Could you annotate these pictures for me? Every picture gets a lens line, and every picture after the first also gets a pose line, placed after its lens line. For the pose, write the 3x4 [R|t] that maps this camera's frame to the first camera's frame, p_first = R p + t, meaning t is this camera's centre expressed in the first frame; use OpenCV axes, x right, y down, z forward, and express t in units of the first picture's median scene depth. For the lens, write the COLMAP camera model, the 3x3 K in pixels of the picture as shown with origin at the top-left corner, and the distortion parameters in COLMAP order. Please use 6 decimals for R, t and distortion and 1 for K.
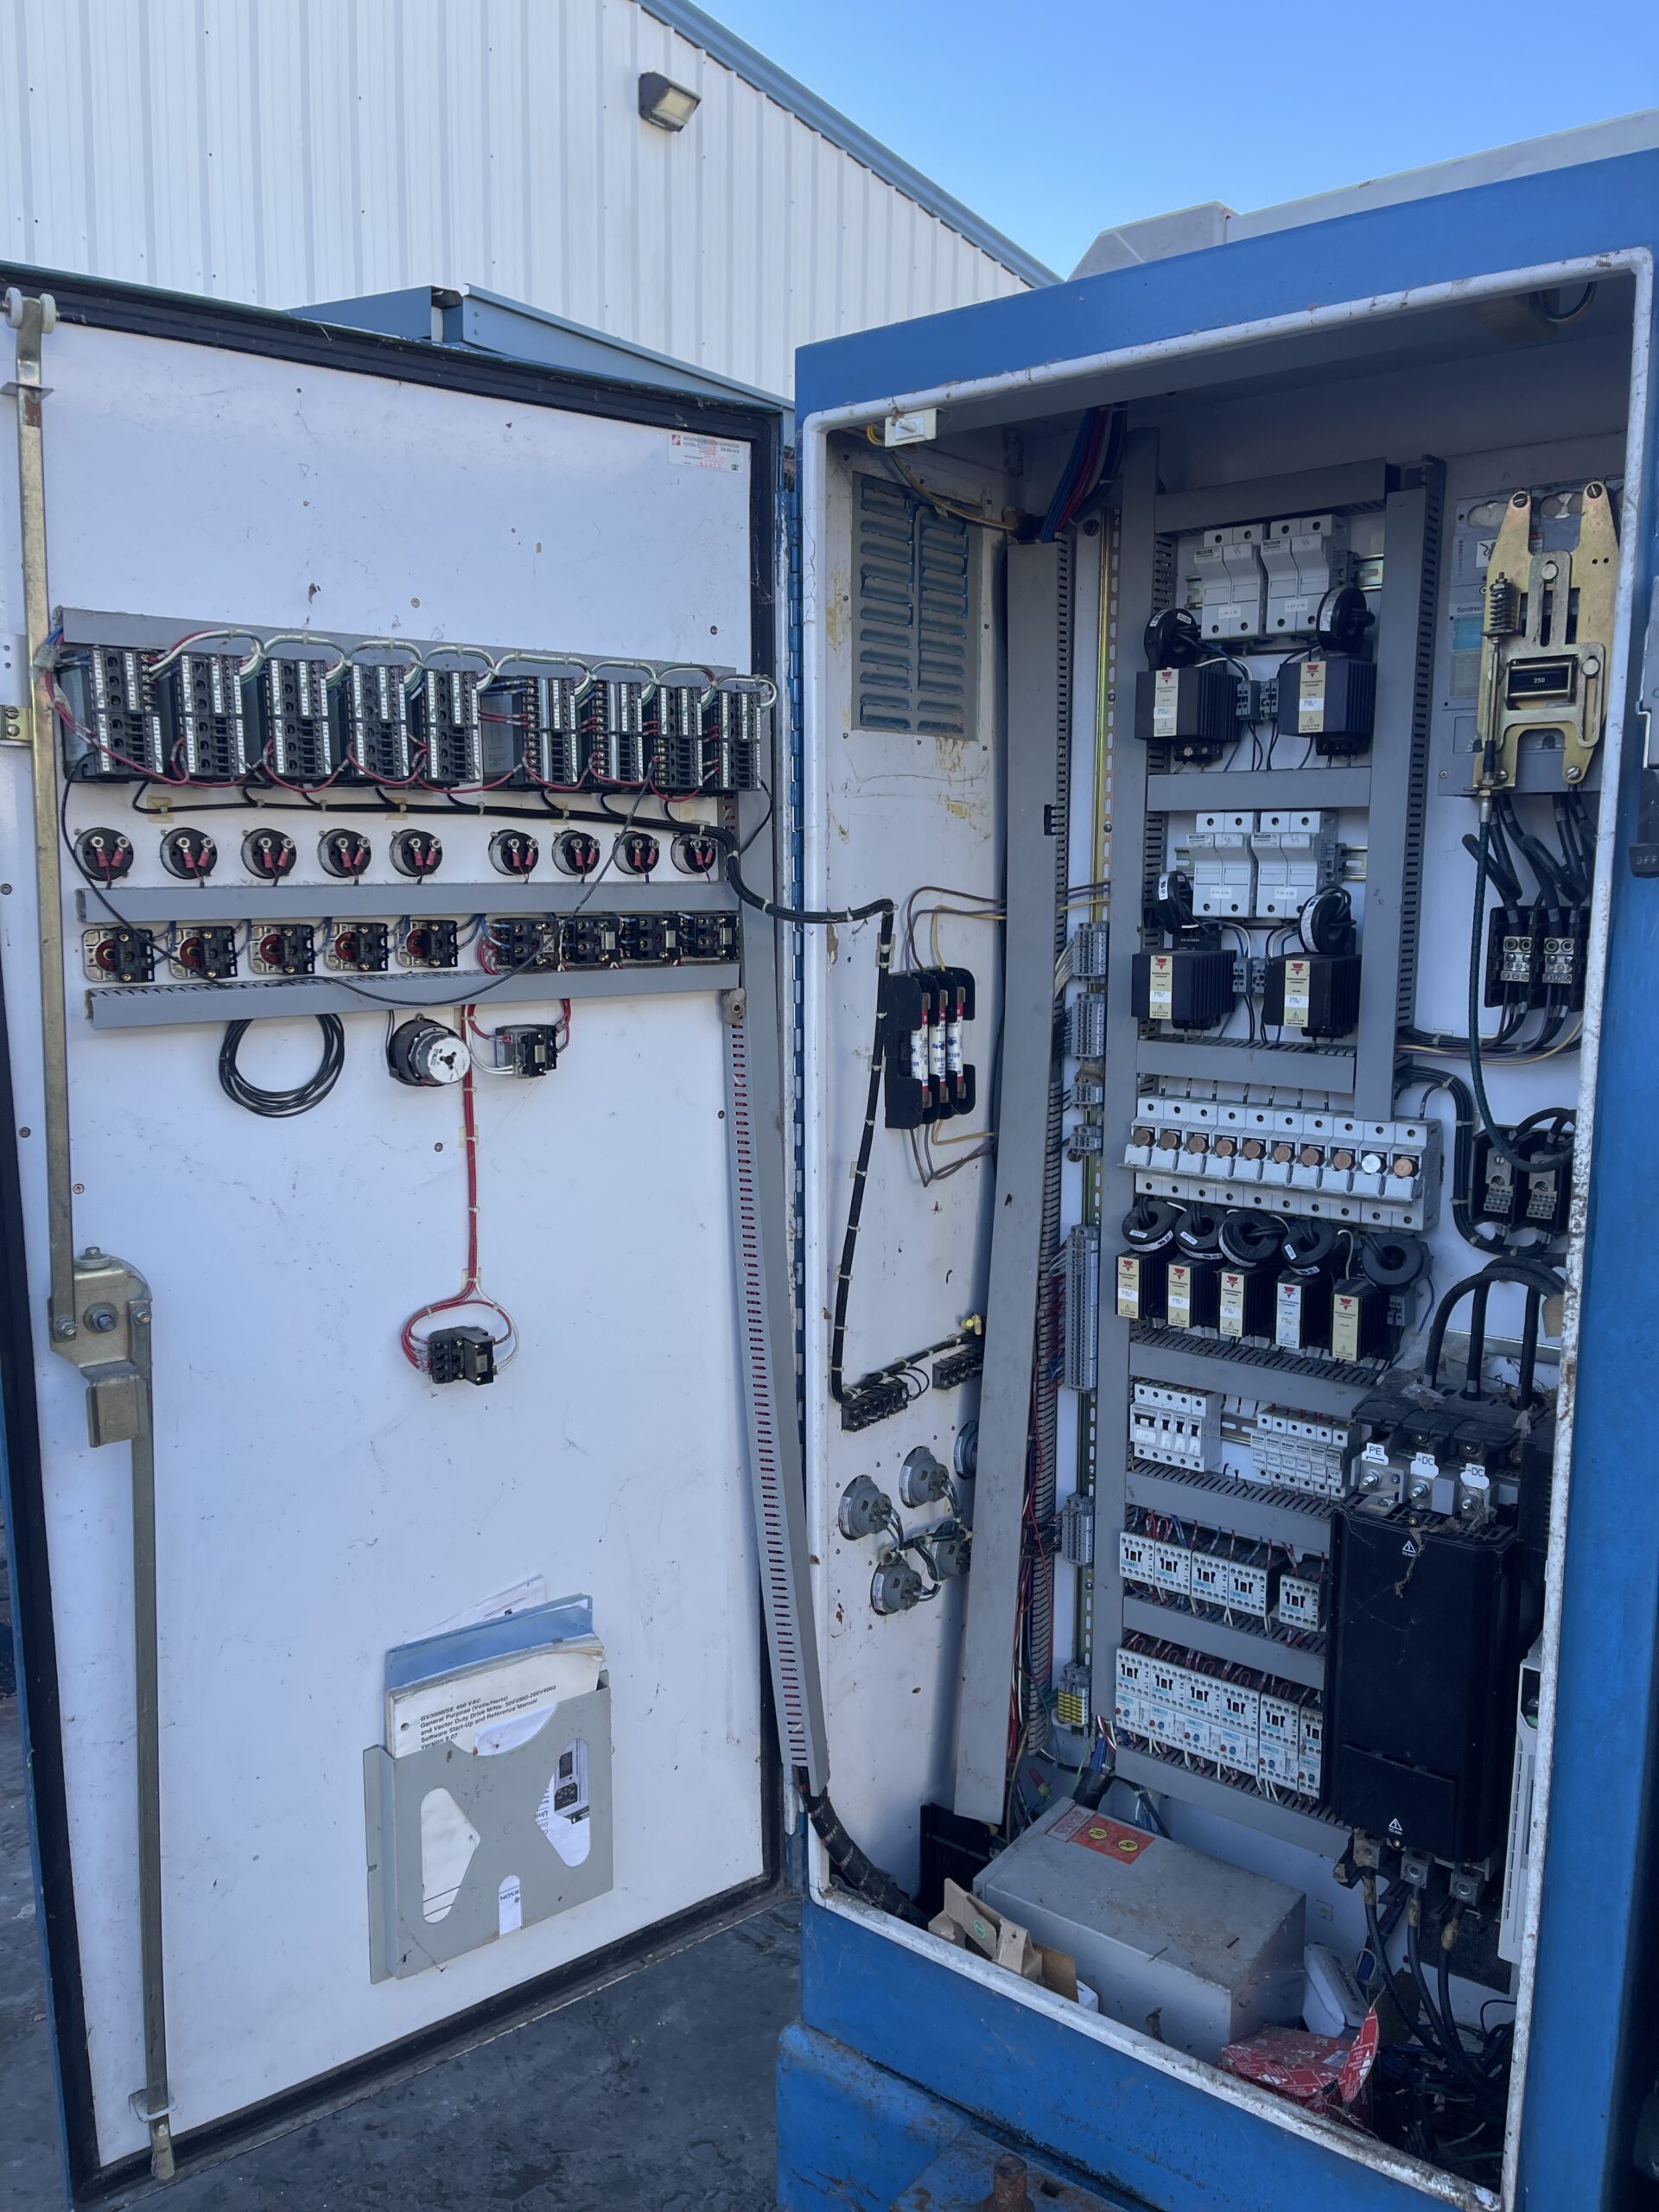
lens RADIAL K [[1640.2, 0, 826.7], [0, 1640.2, 1093.1], [0, 0, 1]] dist [0.082513, -0.117287]
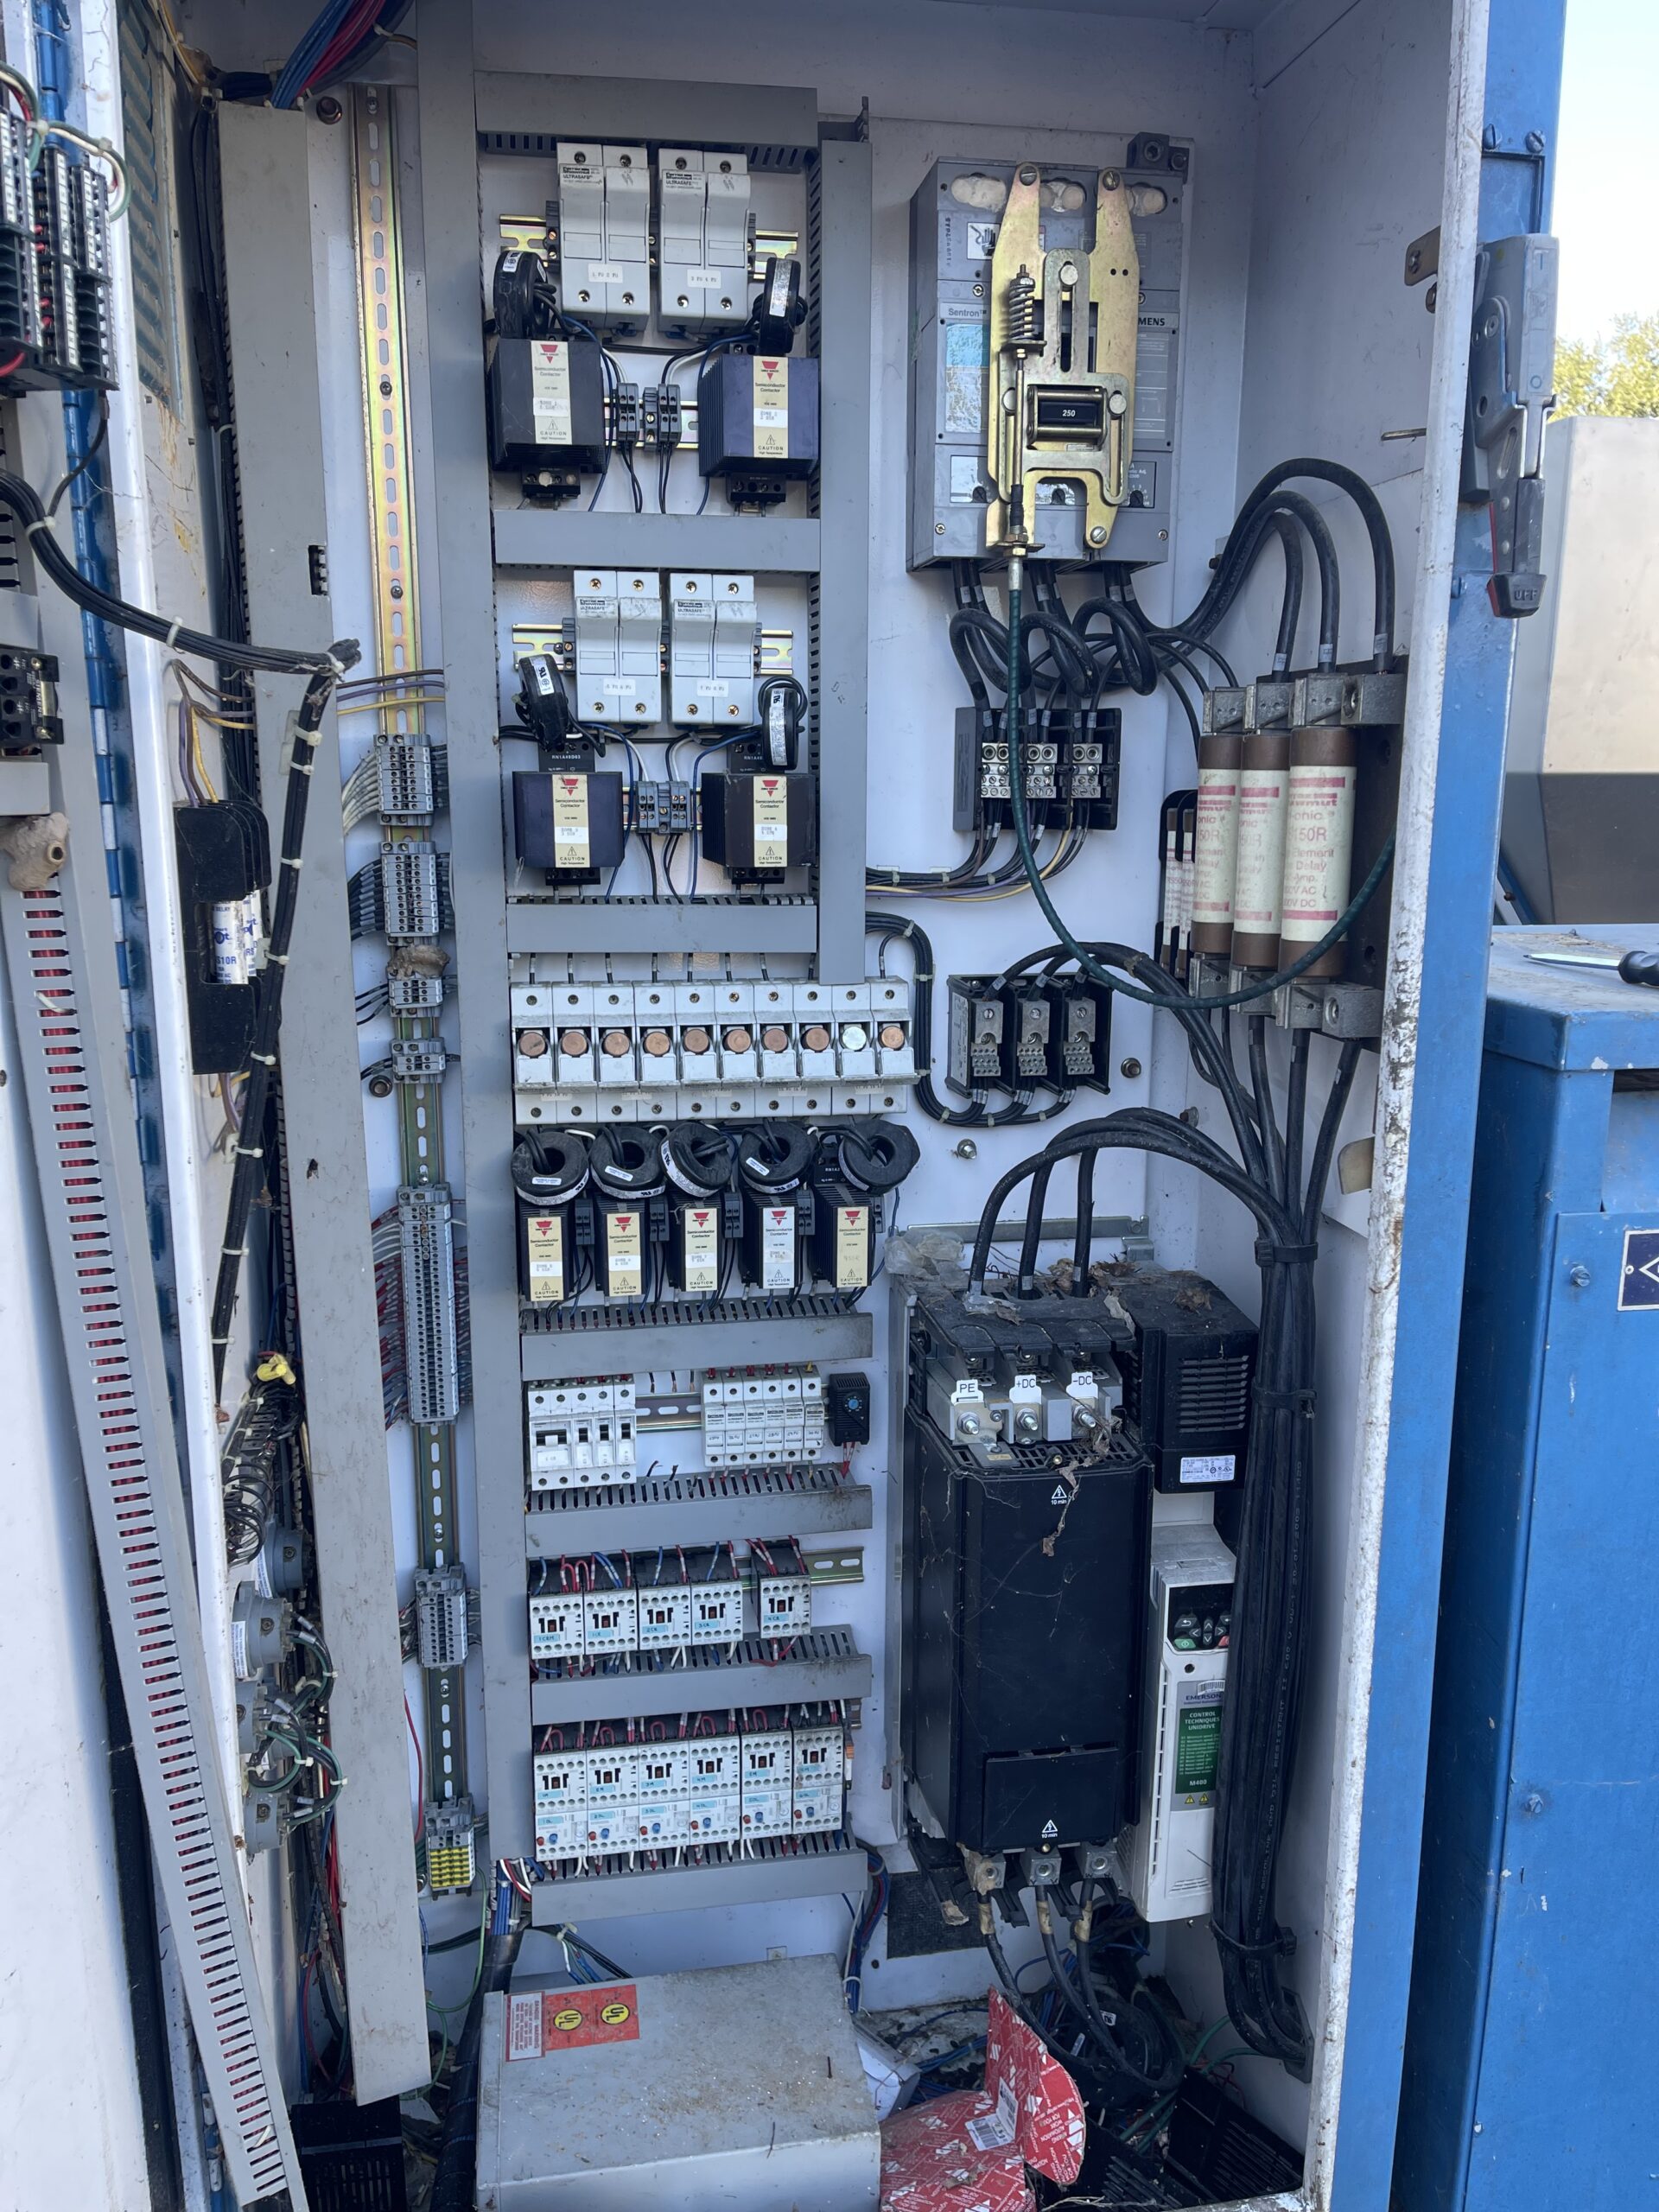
lens RADIAL K [[1640.2, 0, 826.7], [0, 1640.2, 1093.1], [0, 0, 1]] dist [0.082513, -0.117287]
pose [[0.683624, -0.132249, 0.717752, -0.231327], [0.099852, 0.991146, 0.087518, -0.000940], [-0.722971, 0.011840, 0.690777, 0.437267]]
